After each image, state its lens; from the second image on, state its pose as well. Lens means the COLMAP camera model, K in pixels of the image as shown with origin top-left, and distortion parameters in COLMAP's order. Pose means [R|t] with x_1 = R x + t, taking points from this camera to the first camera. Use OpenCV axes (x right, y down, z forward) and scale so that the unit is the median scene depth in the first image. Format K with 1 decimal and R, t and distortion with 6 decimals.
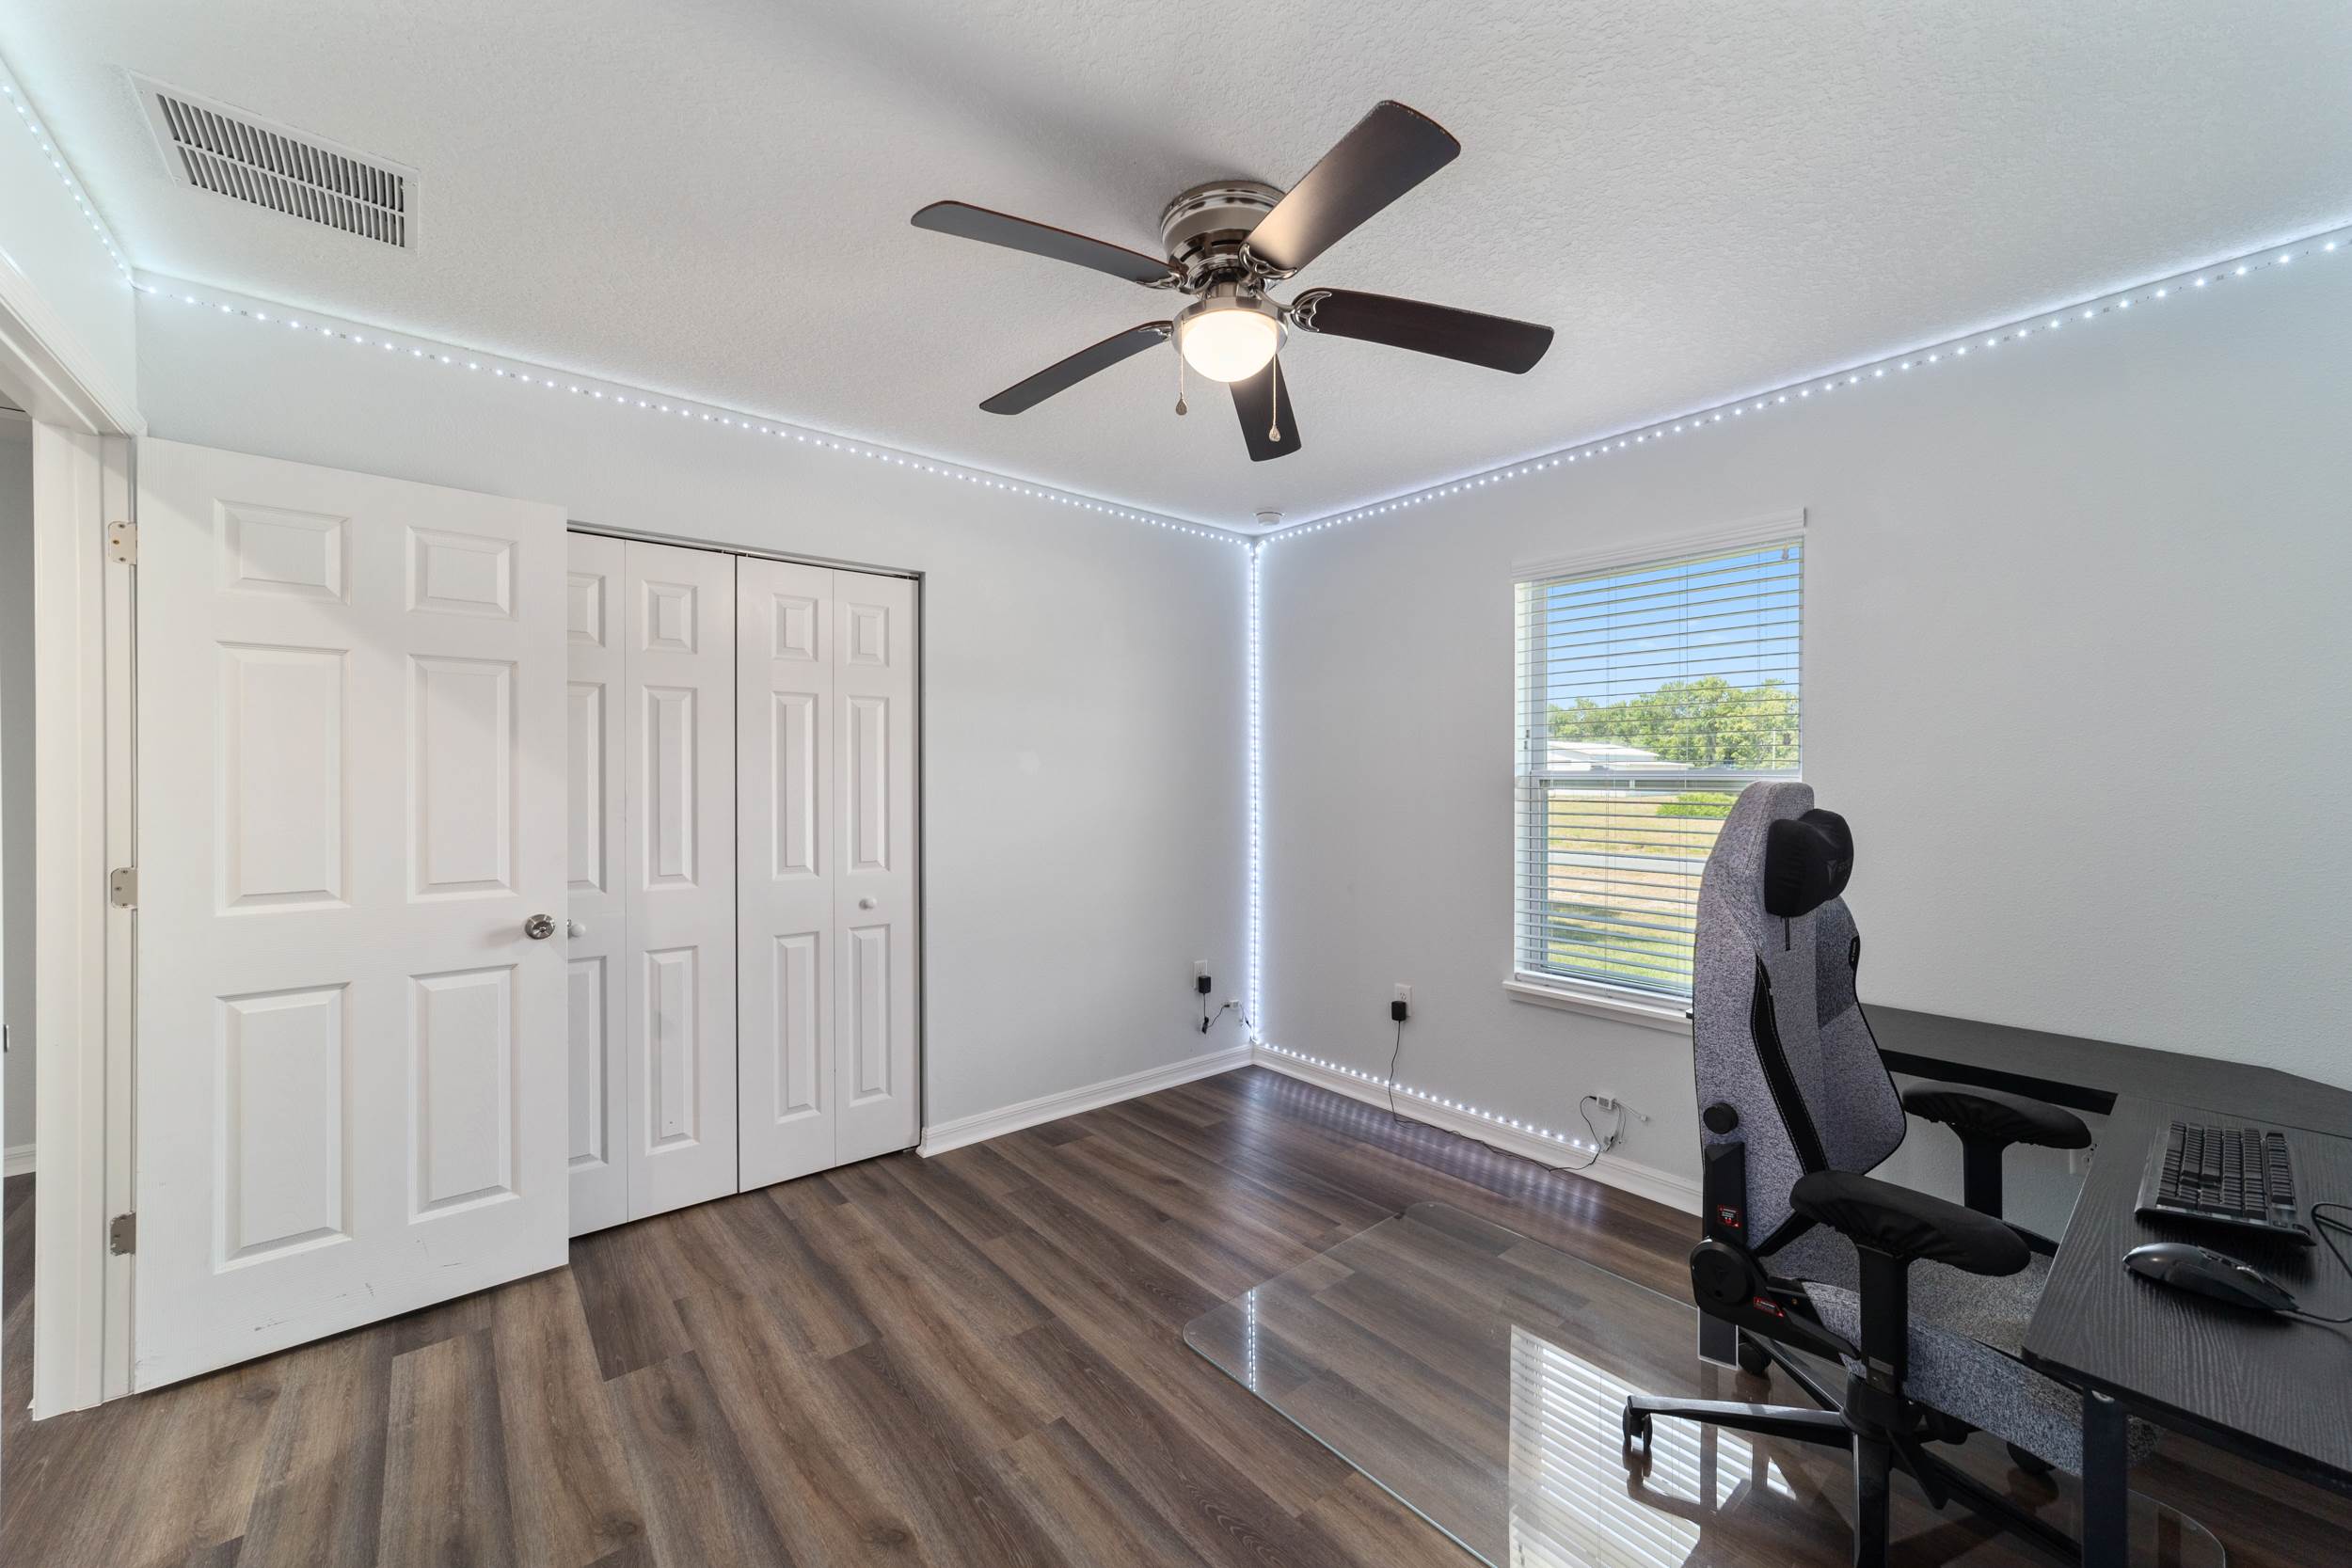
lens RADIAL K [[911.1, 0, 1176.0], [0, 911.1, 784.0], [0, 0, 1]] dist [0.000347, 0.007376]
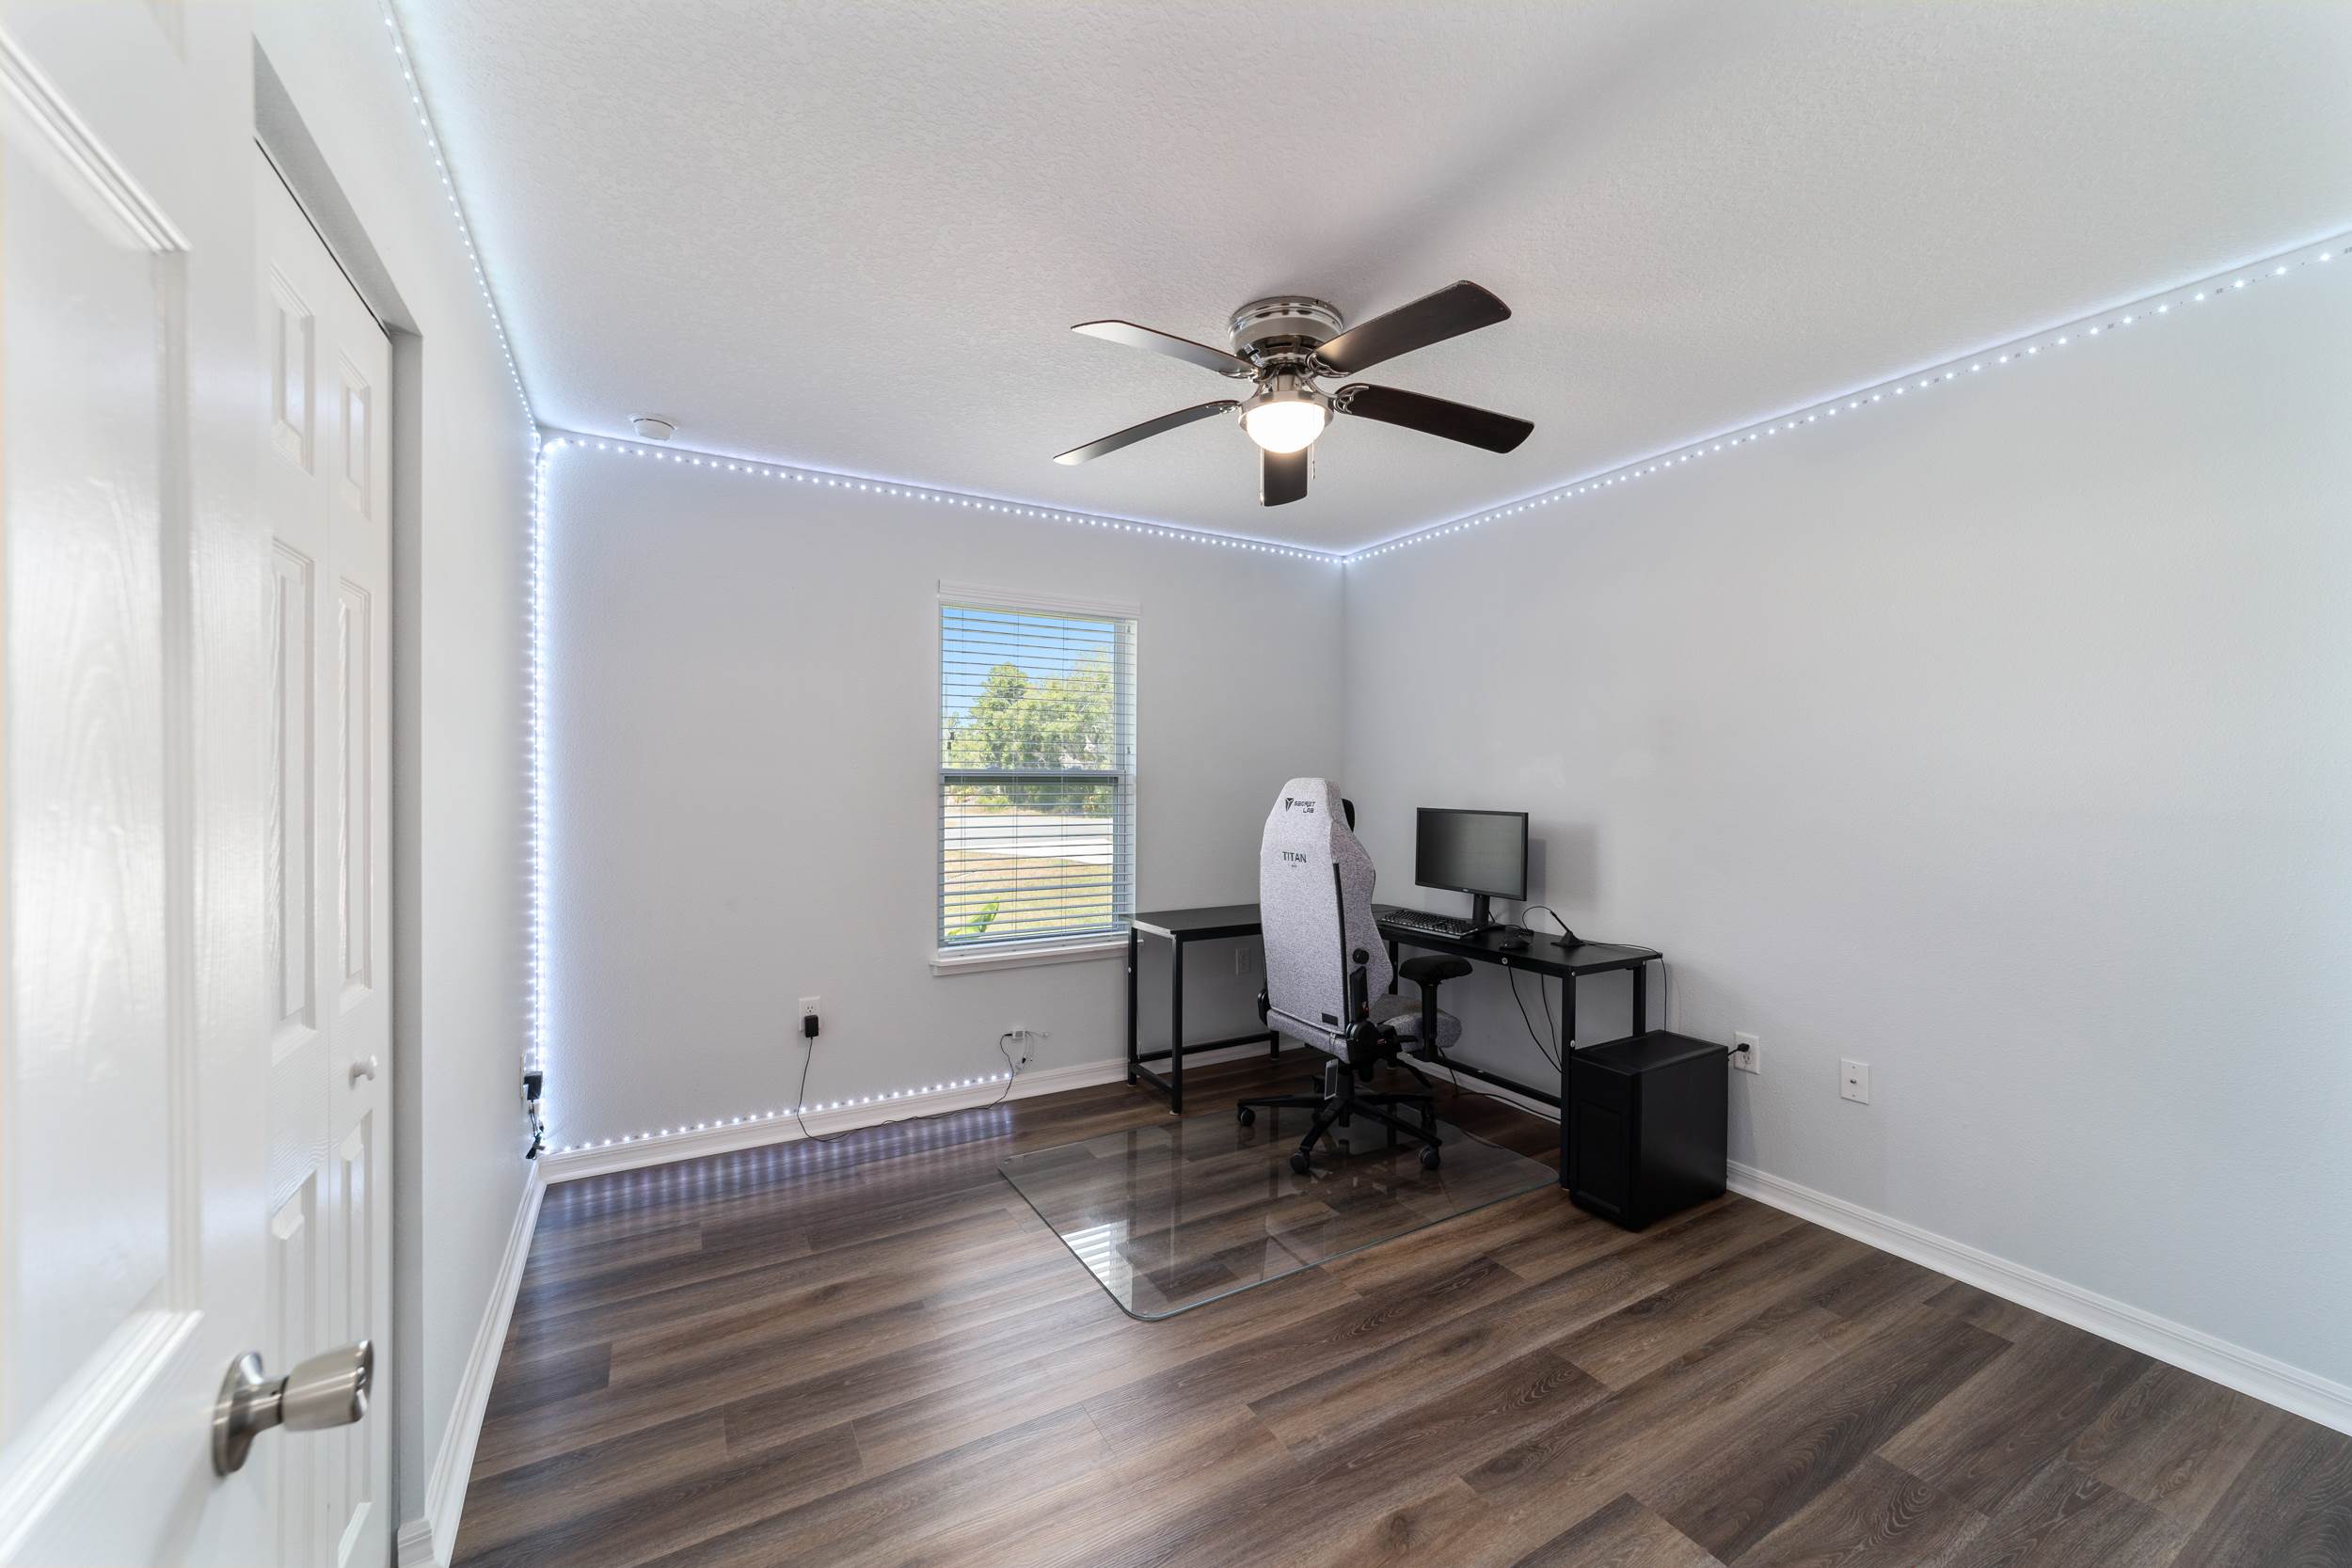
lens RADIAL K [[897.9, 0, 1171.2], [0, 897.9, 781.5], [0, 0, 1]] dist [-0.016636, 0.007603]
pose [[0.168191, -0.001346, 0.985753, -0.689107], [0.001601, 0.999998, 0.001092, -0.000744], [-0.985753, 0.001395, 0.168193, 0.565545]]
